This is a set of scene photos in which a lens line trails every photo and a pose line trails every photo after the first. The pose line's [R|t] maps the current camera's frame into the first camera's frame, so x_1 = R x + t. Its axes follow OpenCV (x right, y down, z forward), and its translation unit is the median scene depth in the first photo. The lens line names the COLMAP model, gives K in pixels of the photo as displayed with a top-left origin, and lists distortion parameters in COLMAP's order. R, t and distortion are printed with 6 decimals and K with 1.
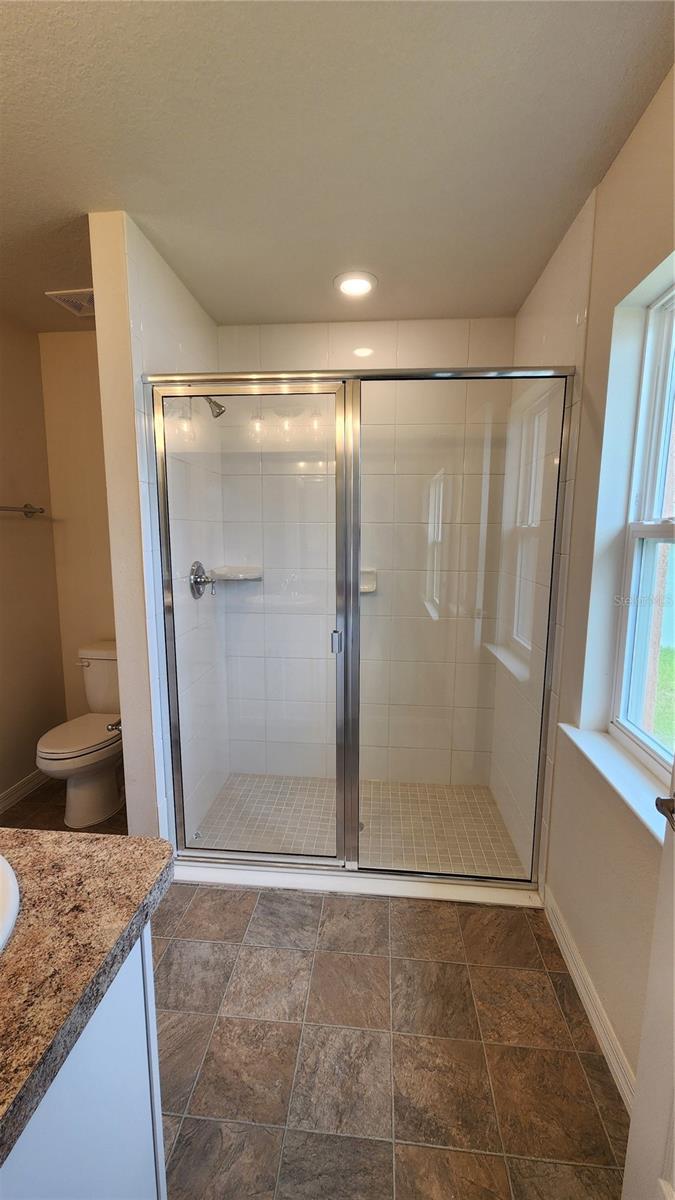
lens RADIAL K [[490.4, 0, 337.5], [0, 490.4, 602.6], [0, 0, 1]] dist [-0.000974, -0.001041]
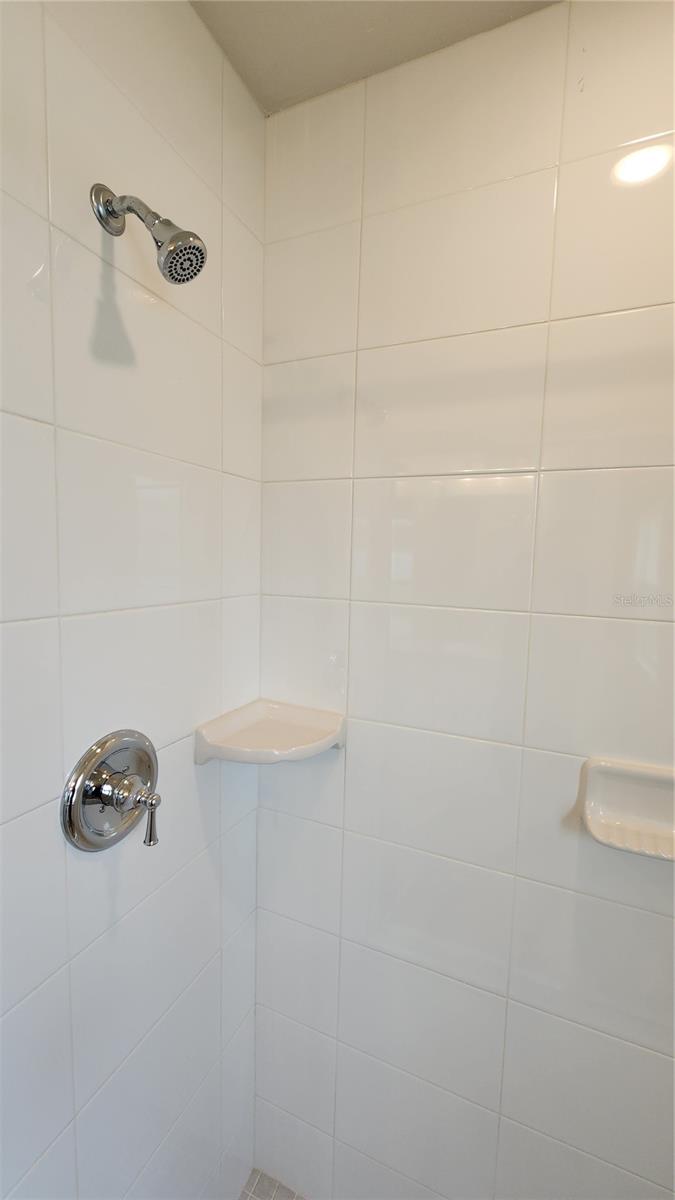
lens RADIAL K [[490.4, 0, 337.8], [0, 490.4, 600.6], [0, 0, 1]] dist [-0.000974, -0.001041]
pose [[0.950268, 0.041477, -0.308659, -0.046250], [-0.061394, 0.996592, -0.055095, -0.144546], [0.305322, 0.071305, 0.949576, 0.649752]]
